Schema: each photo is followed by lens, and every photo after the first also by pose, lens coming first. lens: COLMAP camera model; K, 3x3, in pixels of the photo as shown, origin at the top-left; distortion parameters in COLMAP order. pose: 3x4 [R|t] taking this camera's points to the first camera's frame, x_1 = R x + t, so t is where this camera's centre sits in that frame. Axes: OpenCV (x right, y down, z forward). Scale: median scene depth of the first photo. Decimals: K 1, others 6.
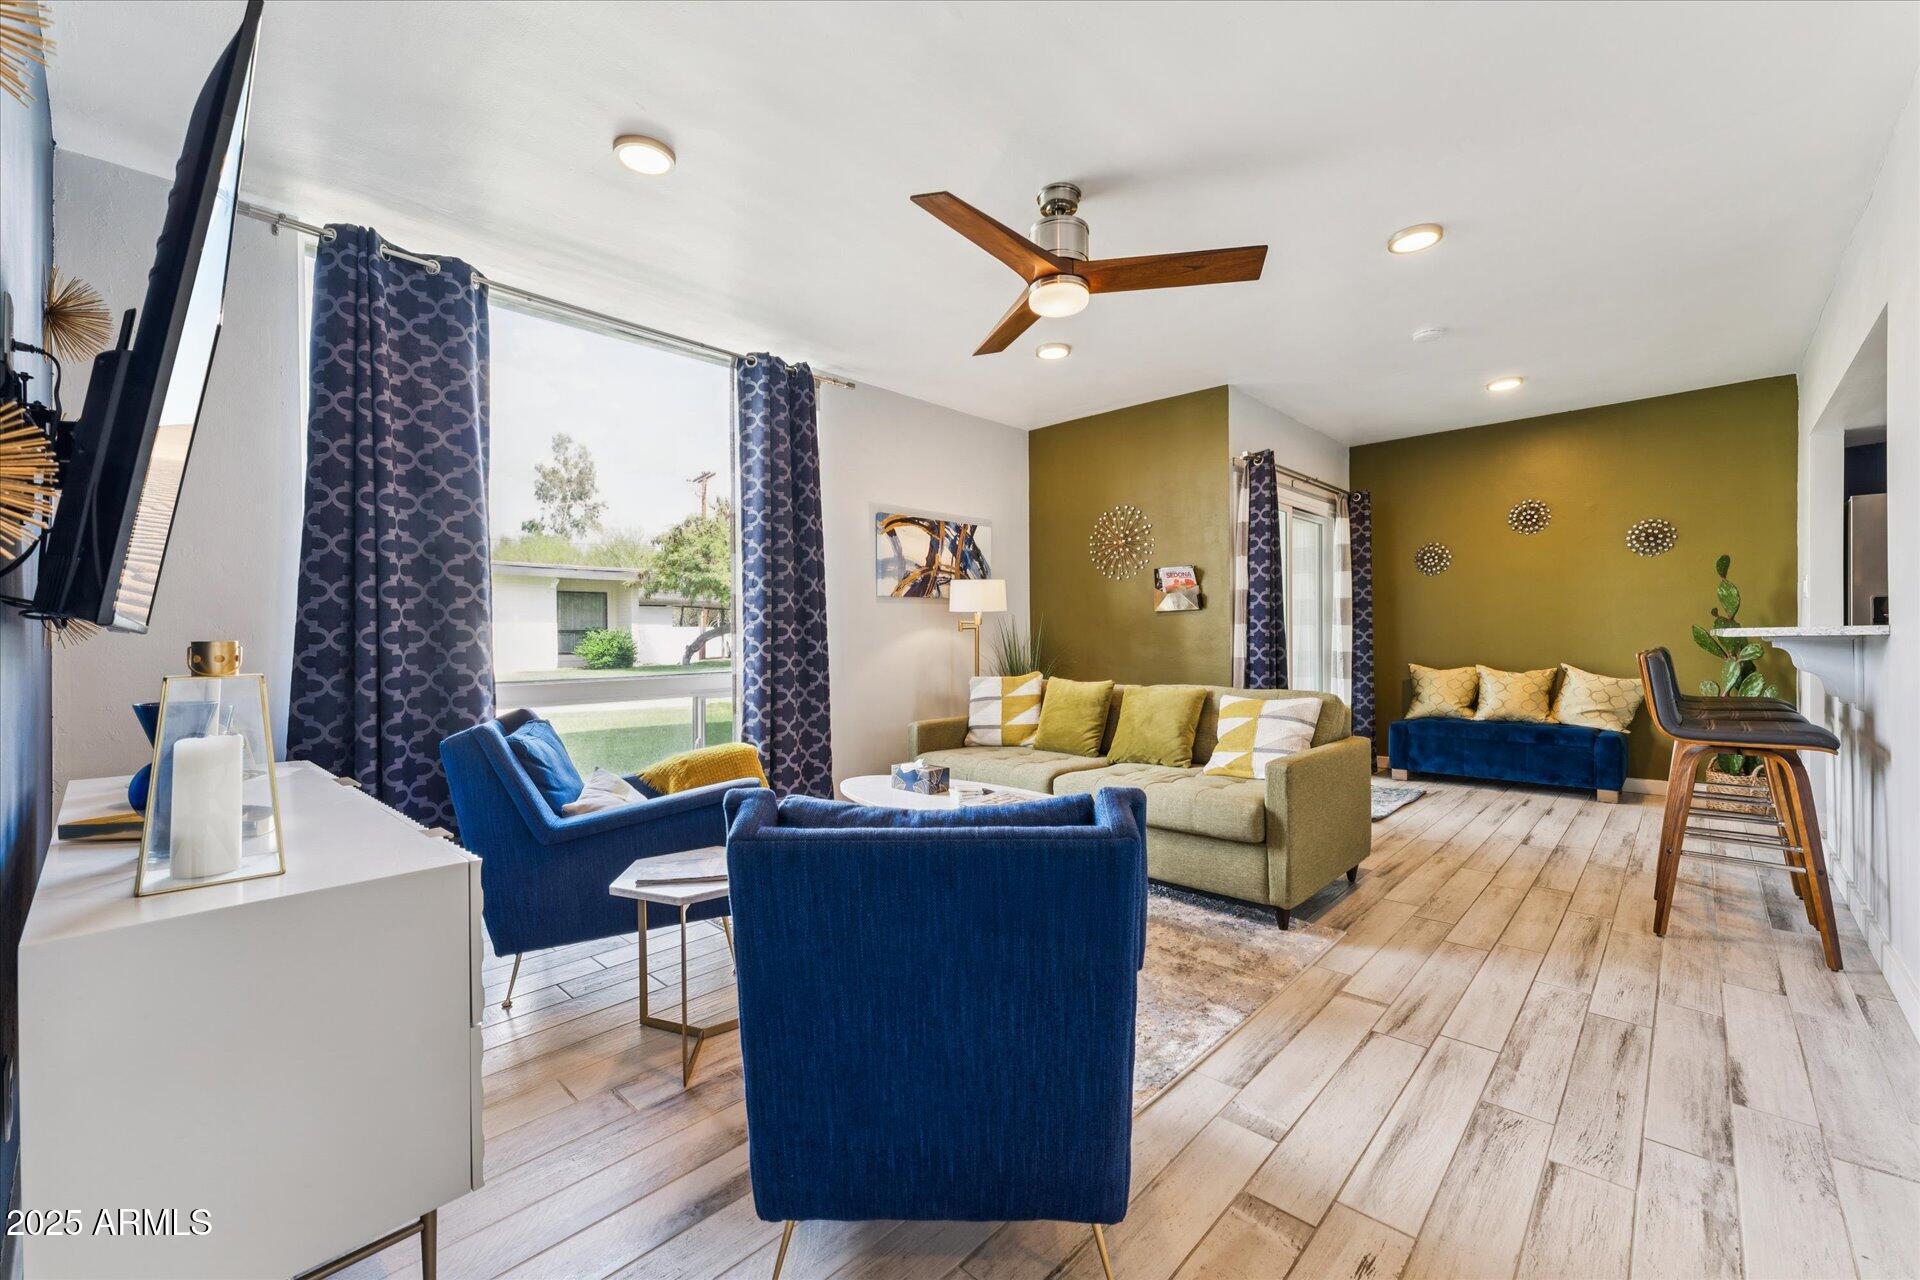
lens RADIAL K [[770.4, 0, 965.9], [0, 770.4, 642.9], [0, 0, 1]] dist [-0.001310, 0.000509]
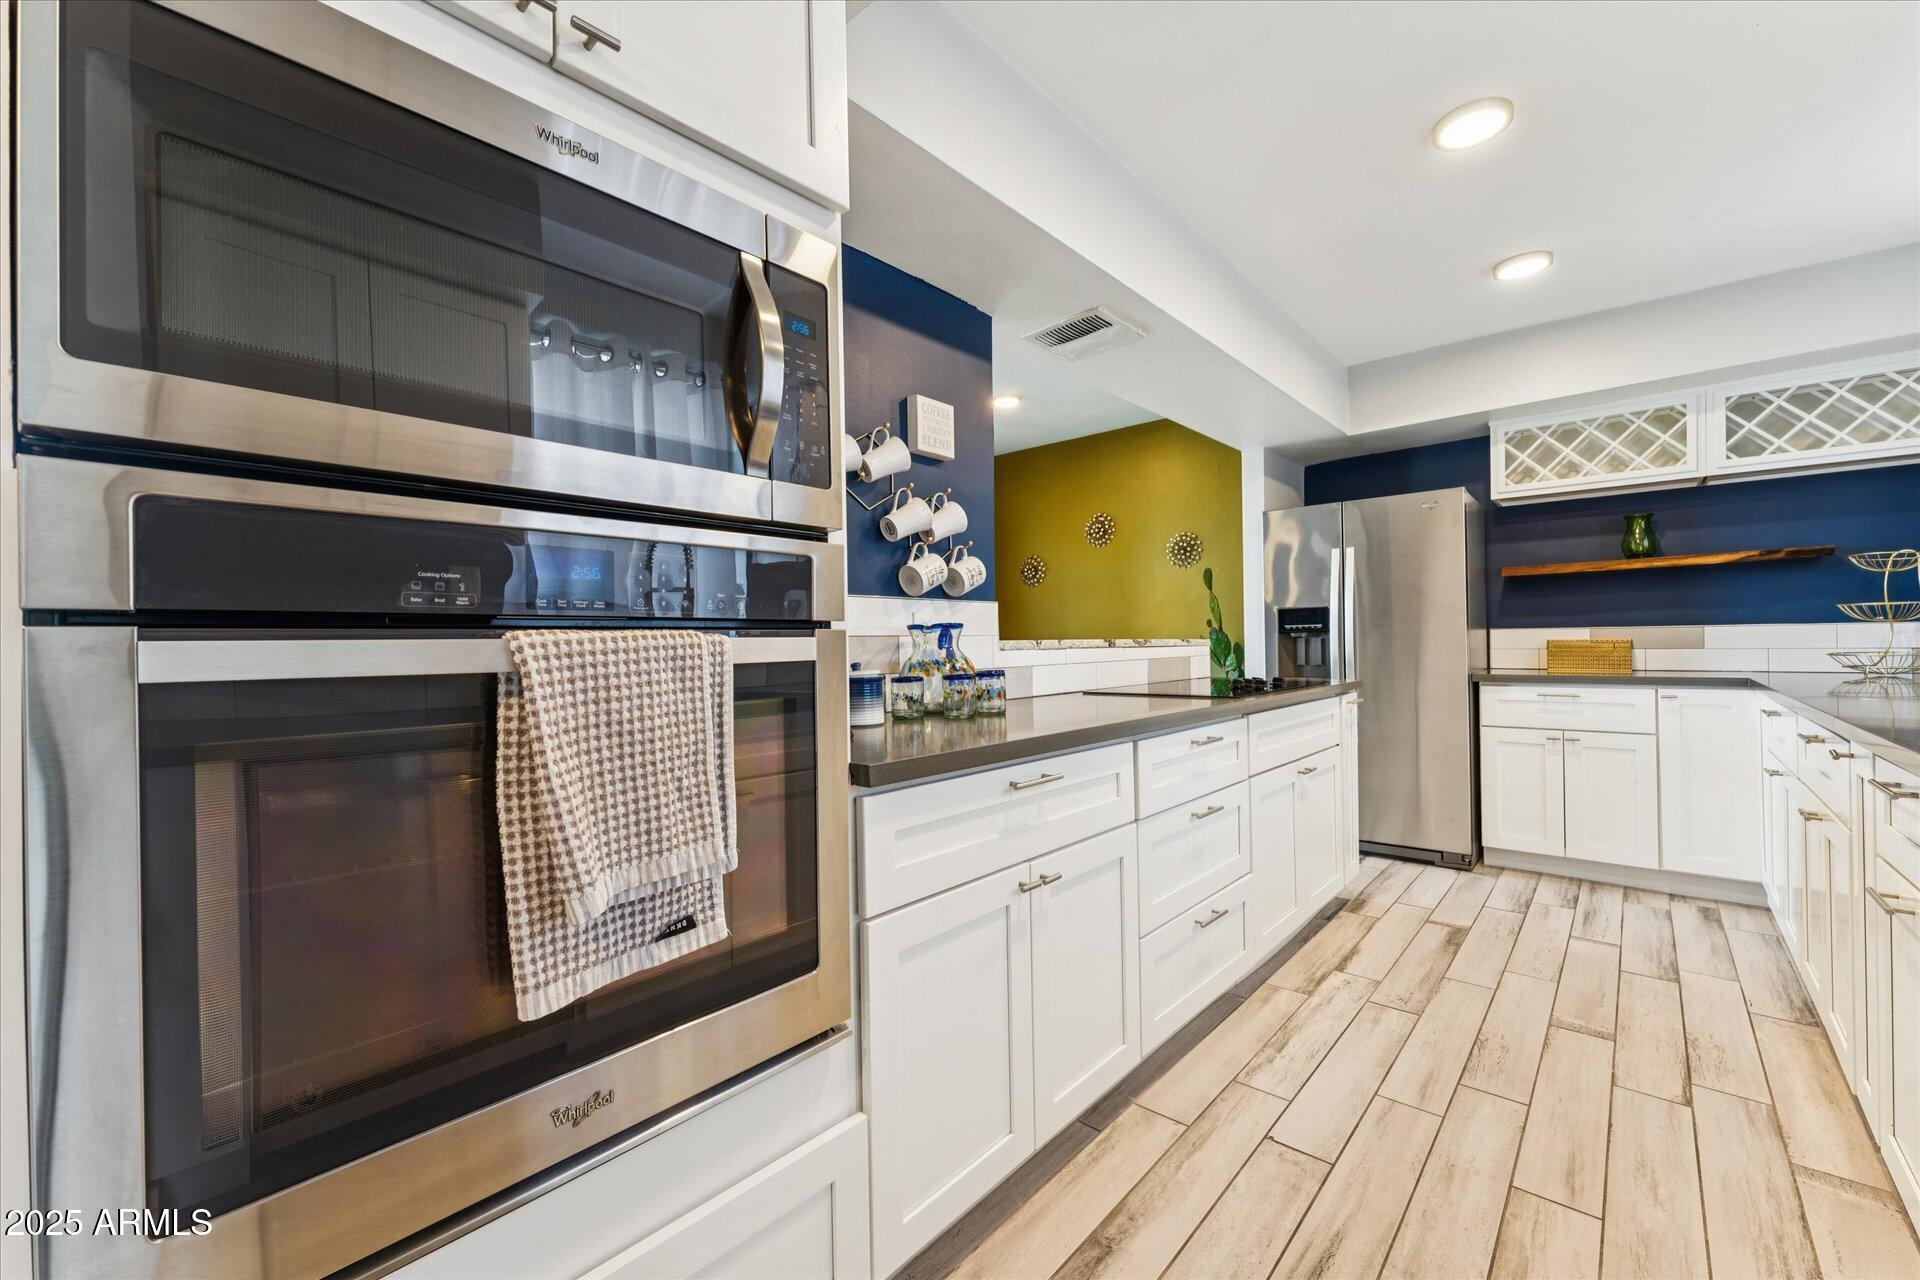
lens RADIAL K [[770.4, 0, 968.3], [0, 770.4, 641.0], [0, 0, 1]] dist [-0.001310, 0.000509]
pose [[0.999577, -0.006928, 0.028246, 0.529280], [0.007220, 0.999922, -0.010229, -0.006403], [-0.028173, 0.010428, 0.999549, -0.022687]]
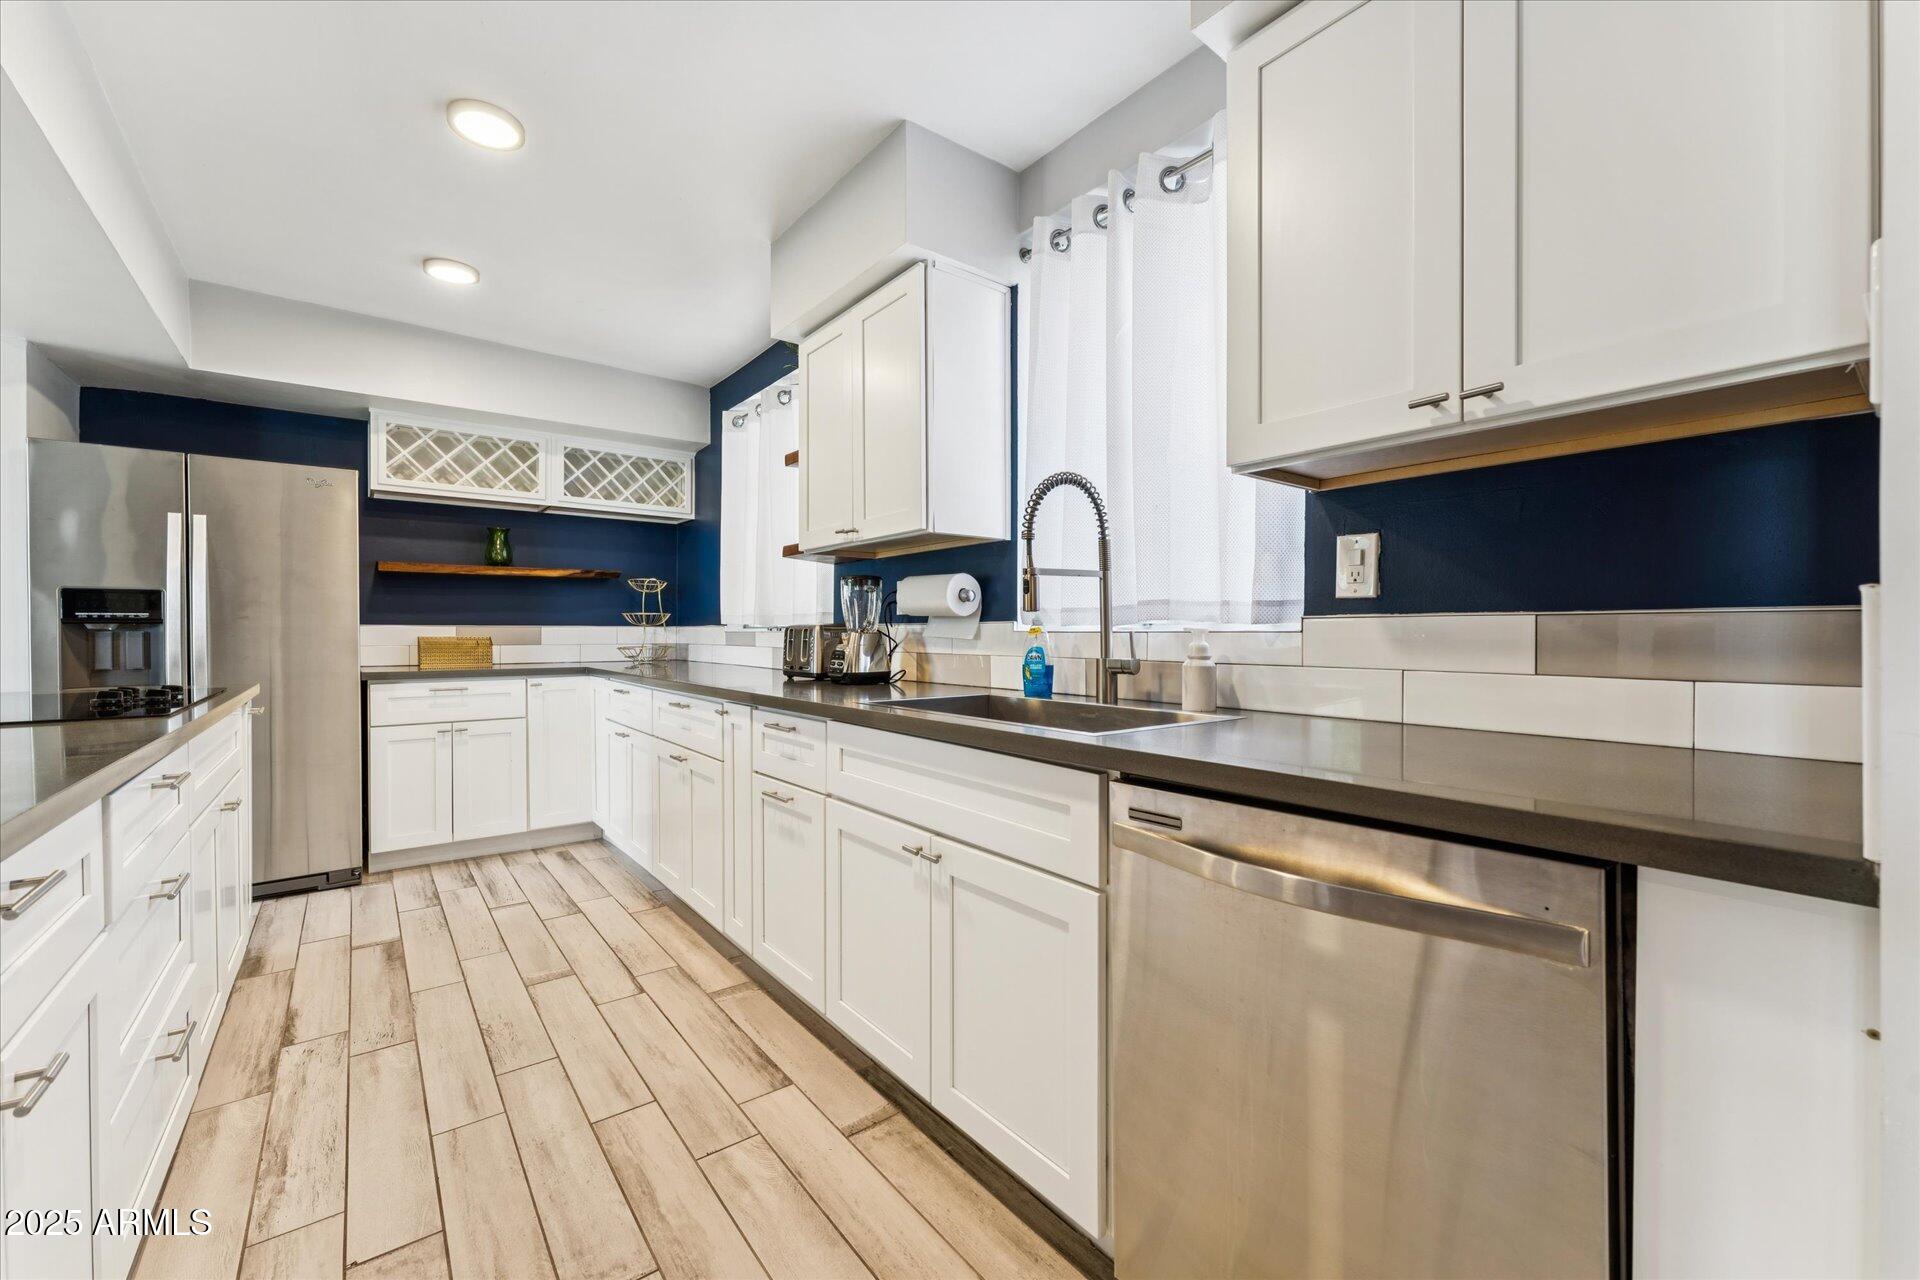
lens RADIAL K [[770.4, 0, 953.1], [0, 770.4, 640.3], [0, 0, 1]] dist [-0.001310, 0.000509]
pose [[0.159892, -0.004384, 0.987125, 0.445920], [0.006105, 0.999975, 0.003453, -0.006916], [-0.987116, 0.005474, 0.159915, 0.059048]]
